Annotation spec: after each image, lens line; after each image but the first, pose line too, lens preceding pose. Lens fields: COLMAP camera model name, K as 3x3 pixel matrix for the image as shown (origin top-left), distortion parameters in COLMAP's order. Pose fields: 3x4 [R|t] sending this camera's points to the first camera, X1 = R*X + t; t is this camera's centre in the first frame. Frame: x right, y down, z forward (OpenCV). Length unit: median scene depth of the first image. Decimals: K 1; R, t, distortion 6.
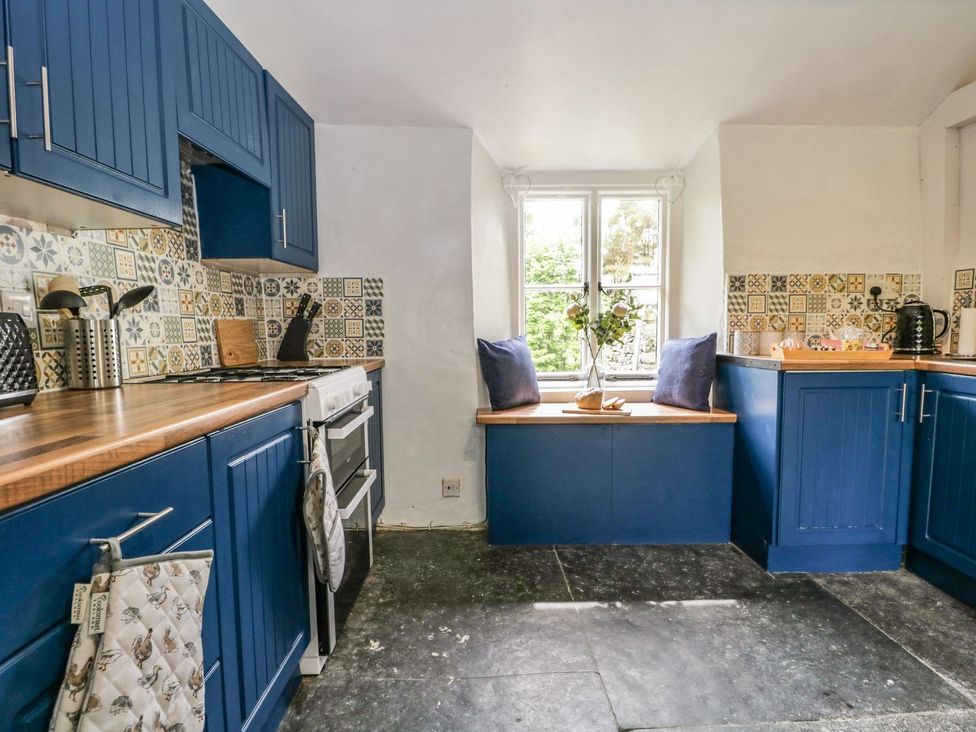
lens RADIAL K [[511.0, 0, 489.8], [0, 511.0, 368.7], [0, 0, 1]] dist [0.001628, -0.014296]
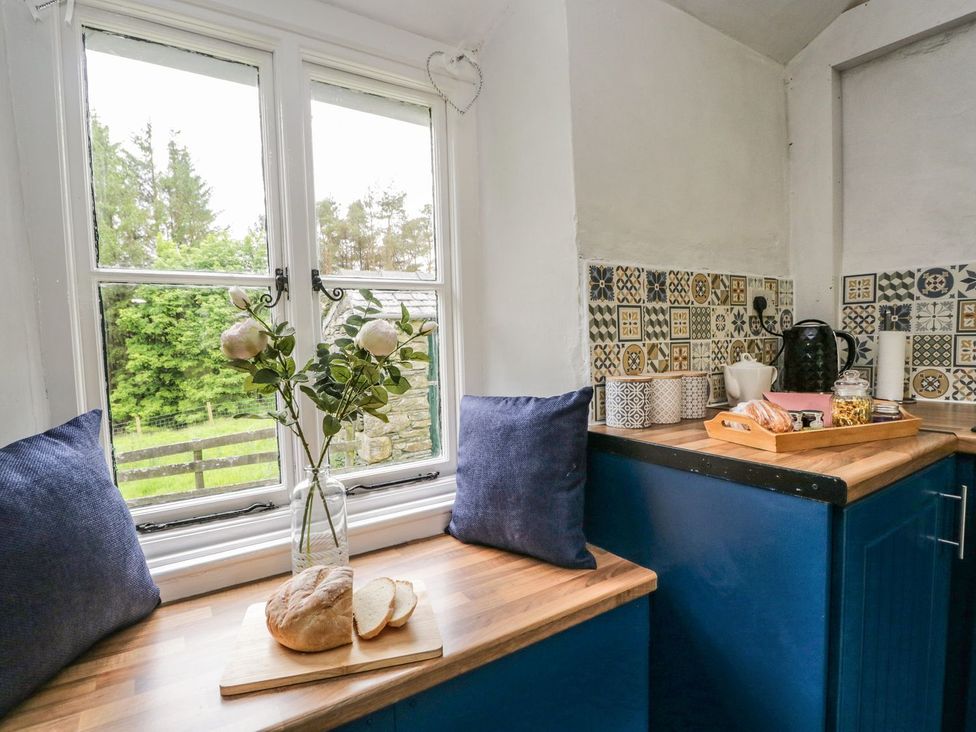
lens RADIAL K [[511.0, 0, 489.8], [0, 511.0, 368.7], [0, 0, 1]] dist [0.001628, -0.014296]
pose [[0.841269, -0.045684, 0.538683, 0.118229], [0.059669, 0.998182, -0.008535, -0.084873], [-0.537313, 0.039323, 0.842465, 0.638898]]
